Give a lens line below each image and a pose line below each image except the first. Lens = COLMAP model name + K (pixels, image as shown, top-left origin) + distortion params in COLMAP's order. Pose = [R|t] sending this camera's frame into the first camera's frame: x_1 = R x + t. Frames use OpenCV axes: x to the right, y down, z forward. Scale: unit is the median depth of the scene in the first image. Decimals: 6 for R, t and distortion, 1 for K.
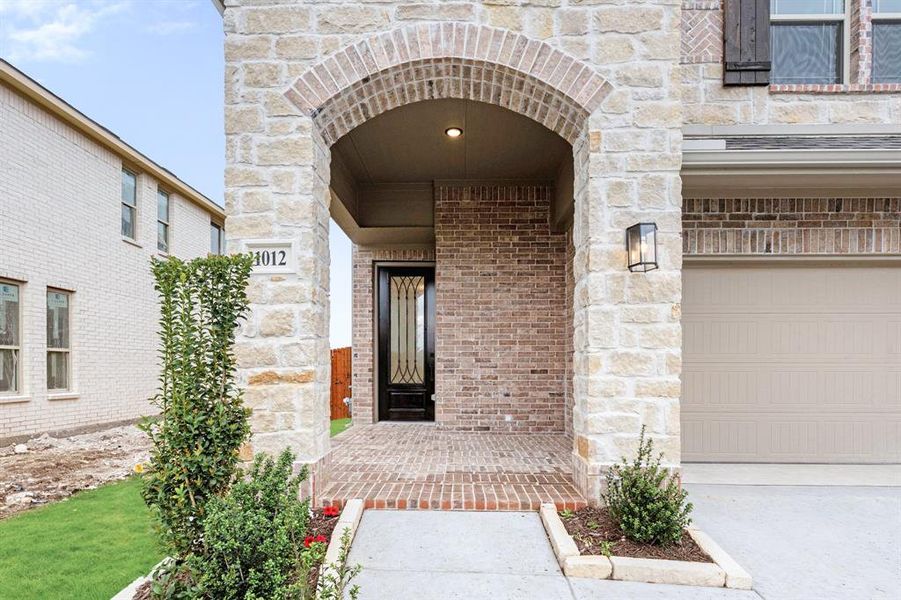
lens RADIAL K [[489.4, 0, 449.1], [0, 489.4, 378.0], [0, 0, 1]] dist [-0.000573, -0.000132]
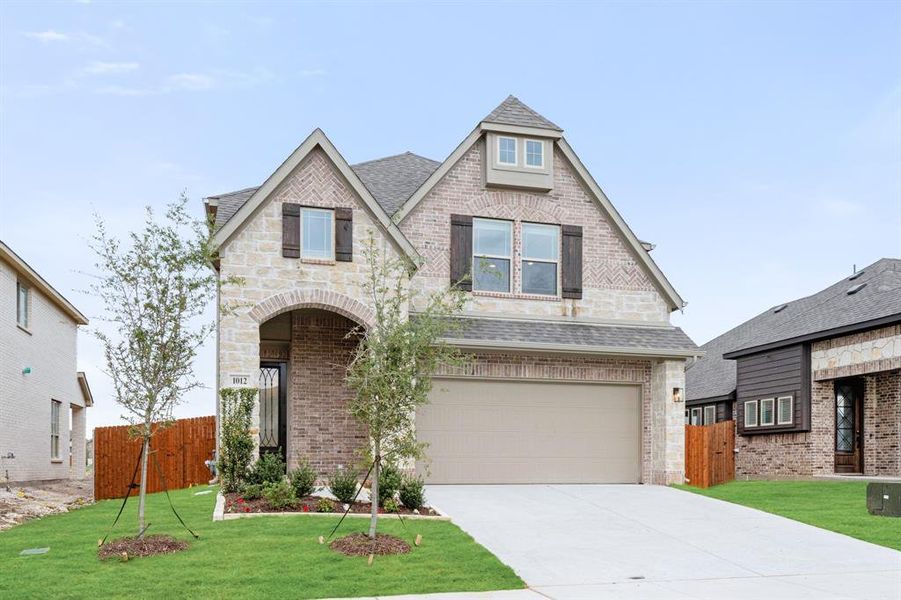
lens RADIAL K [[740.5, 0, 450.9], [0, 740.5, 464.6], [0, 0, 1]] dist [-0.001798, -0.002653]
pose [[0.963160, 0.001953, 0.268923, -0.235842], [0.000323, 0.999964, -0.008421, 0.129866], [-0.268930, 0.008198, 0.963125, -1.854574]]
